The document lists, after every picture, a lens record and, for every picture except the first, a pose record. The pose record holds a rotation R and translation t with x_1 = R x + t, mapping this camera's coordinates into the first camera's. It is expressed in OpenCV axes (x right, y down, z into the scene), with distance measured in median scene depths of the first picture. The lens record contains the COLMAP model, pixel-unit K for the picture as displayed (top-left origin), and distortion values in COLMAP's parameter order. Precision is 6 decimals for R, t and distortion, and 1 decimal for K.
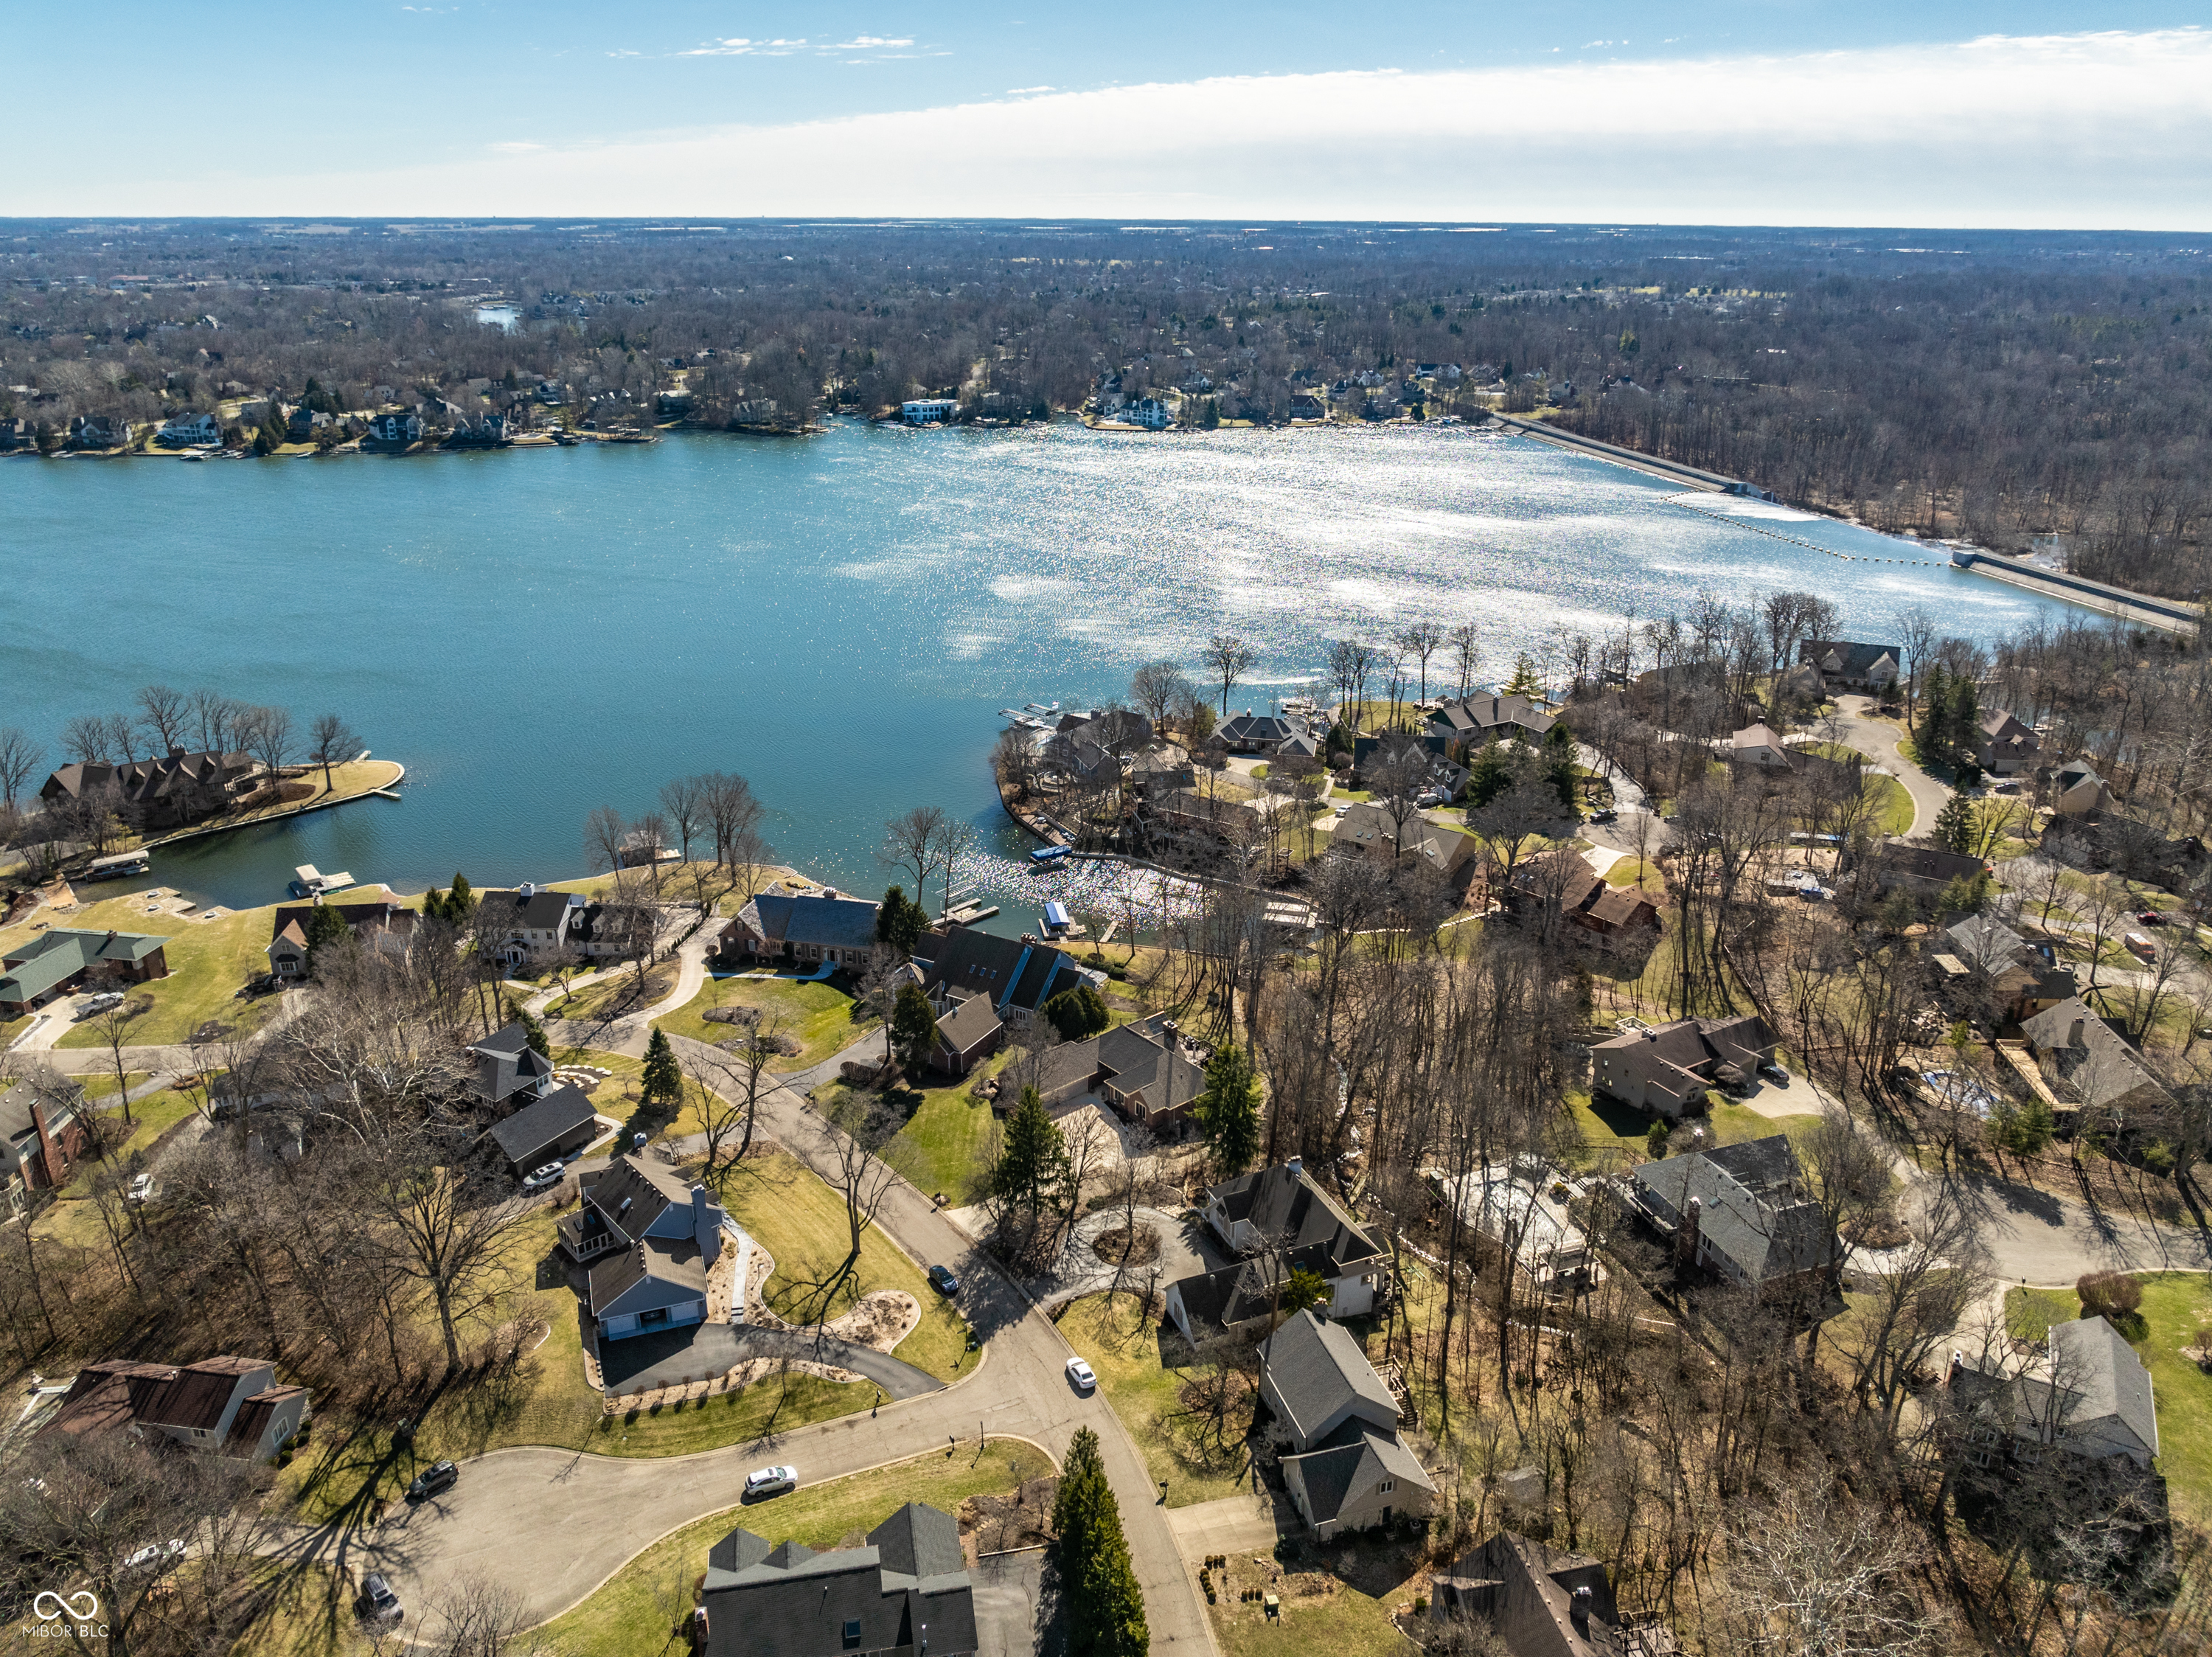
lens RADIAL K [[1565.4, 0, 1115.2], [0, 1565.4, 830.0], [0, 0, 1]] dist [-0.023704, 0.005932]
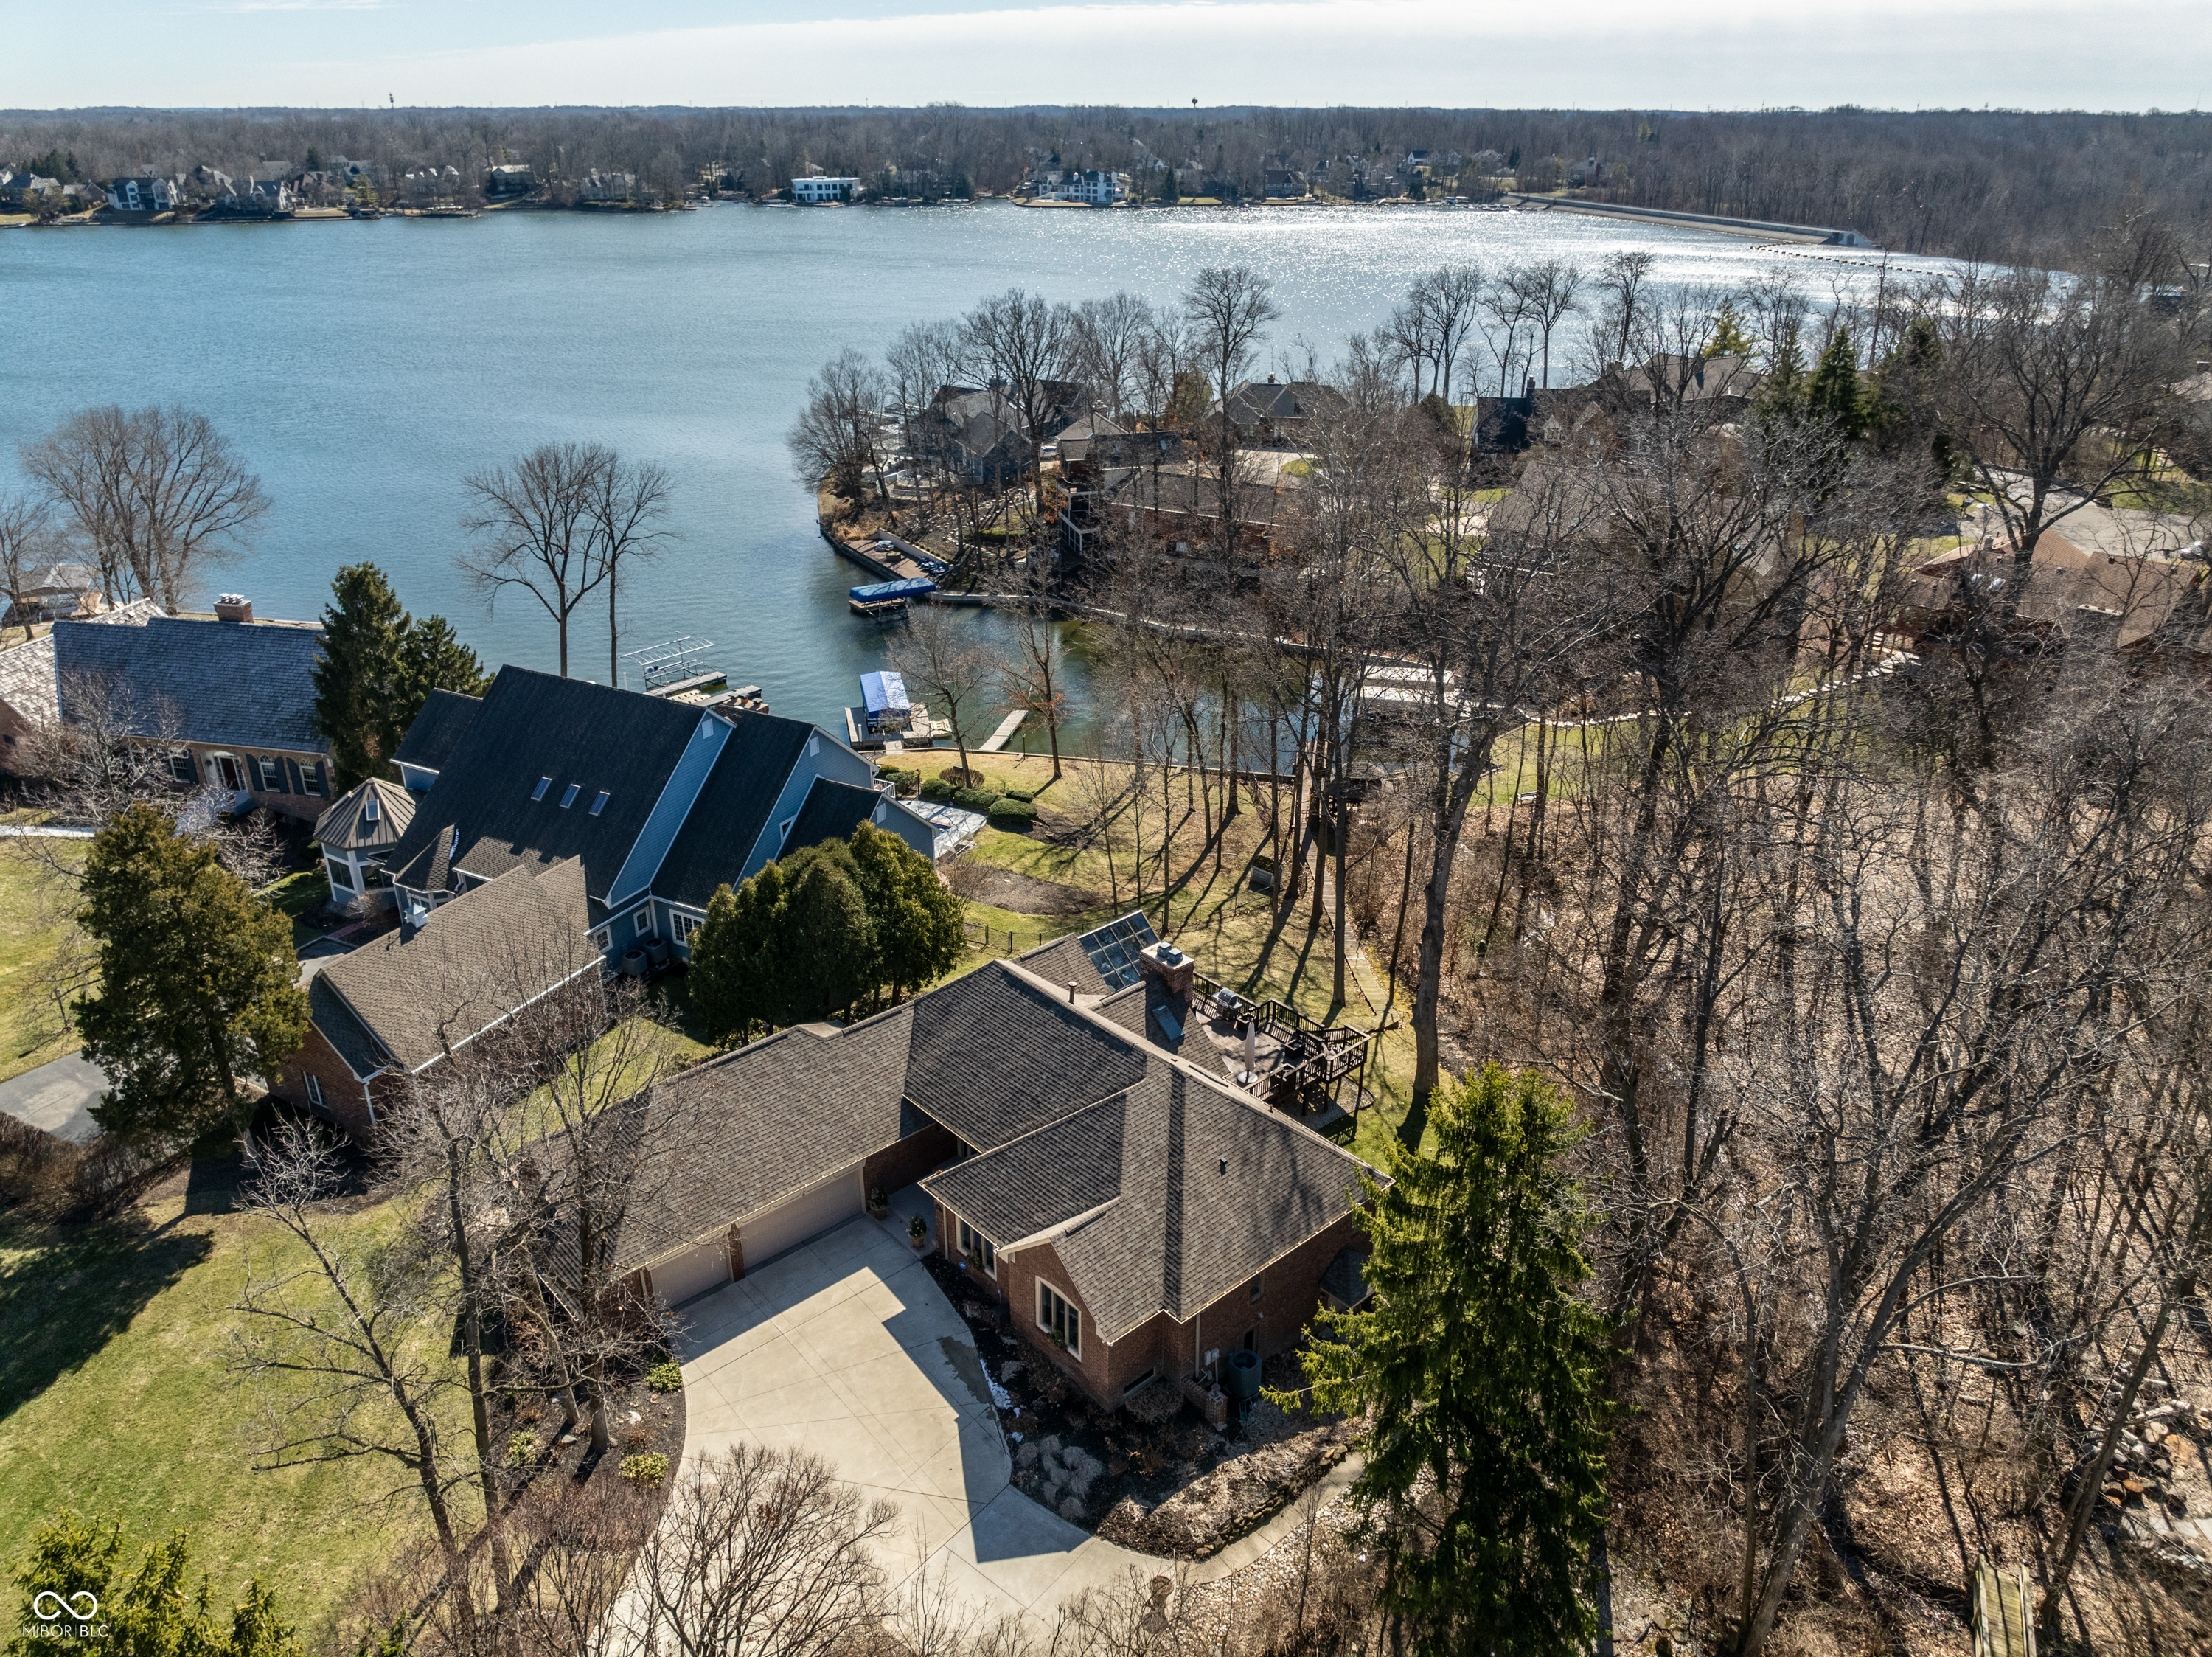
lens RADIAL K [[1552.7, 0, 1115.0], [0, 1552.7, 820.1], [0, 0, 1]] dist [-0.026555, 0.012154]
pose [[0.999460, -0.015181, 0.029146, 0.014190], [0.013565, 0.998403, 0.054845, 0.066233], [-0.029932, -0.054420, 0.998069, 0.567780]]
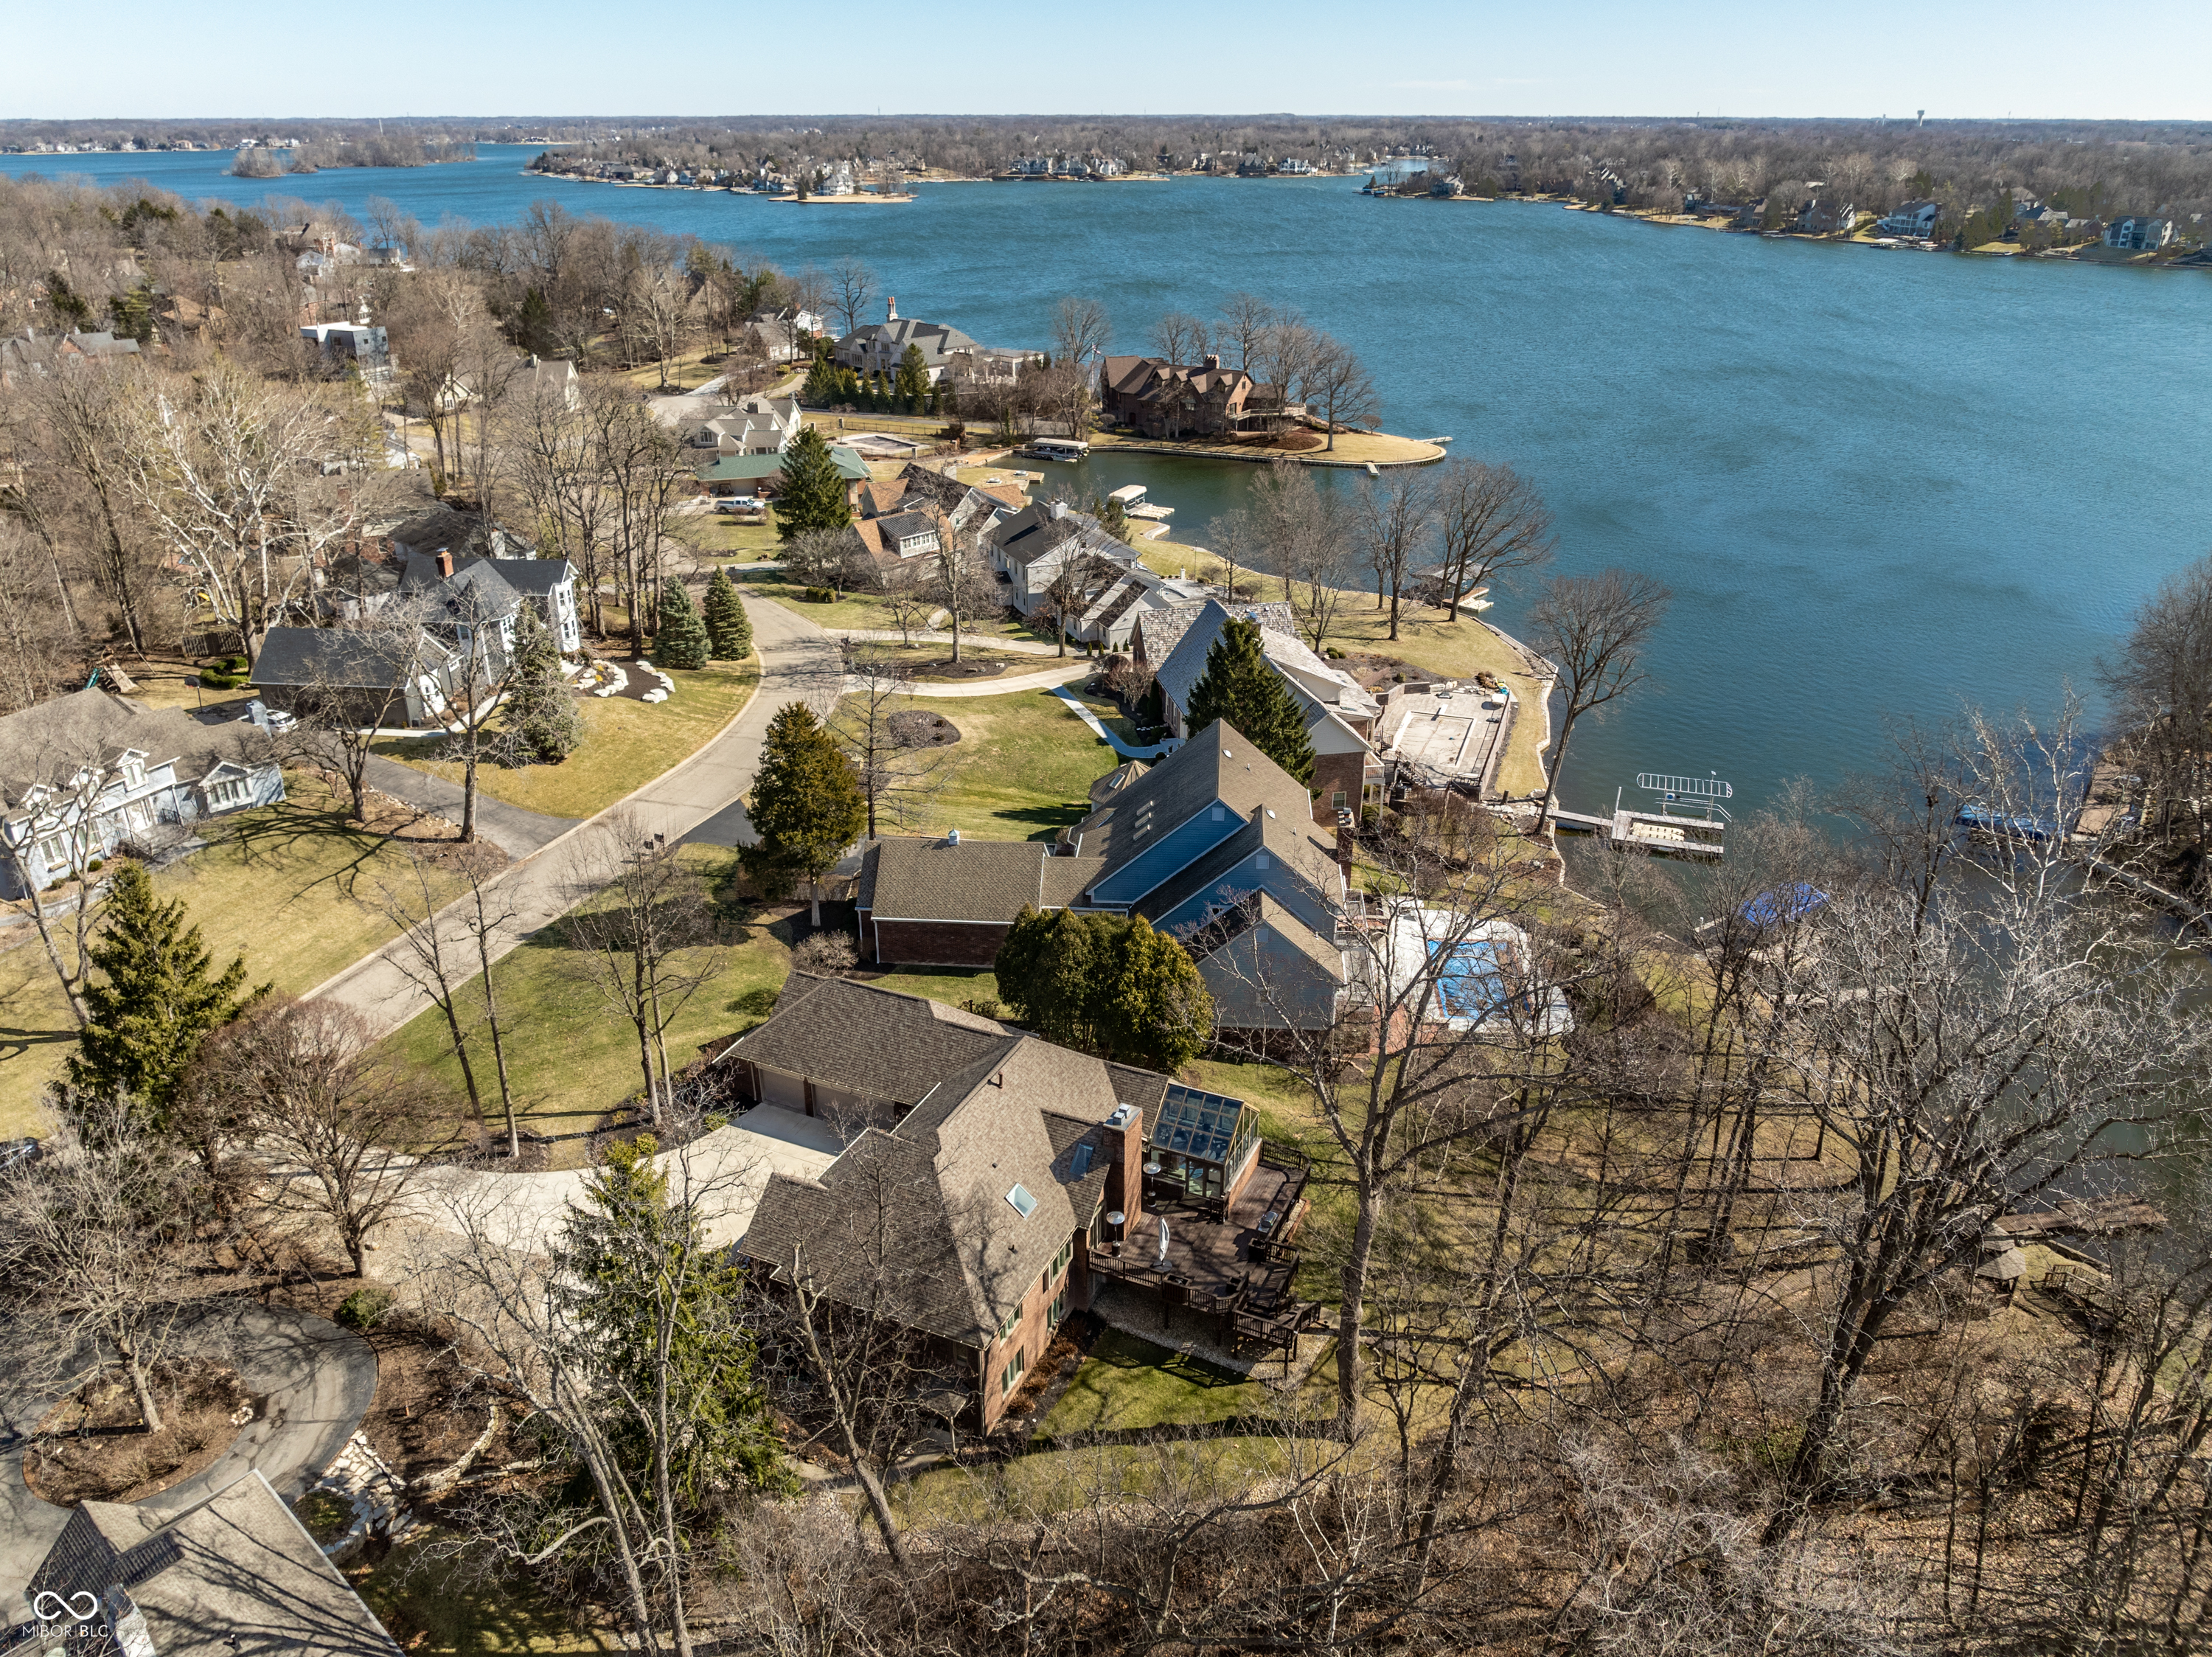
lens RADIAL K [[1565.4, 0, 1115.2], [0, 1565.4, 830.0], [0, 0, 1]] dist [-0.023704, 0.005932]
pose [[0.428520, 0.371652, -0.823556, 0.218760], [-0.330115, 0.912871, 0.240190, -0.005162], [0.841068, 0.168942, 0.513871, 0.644948]]
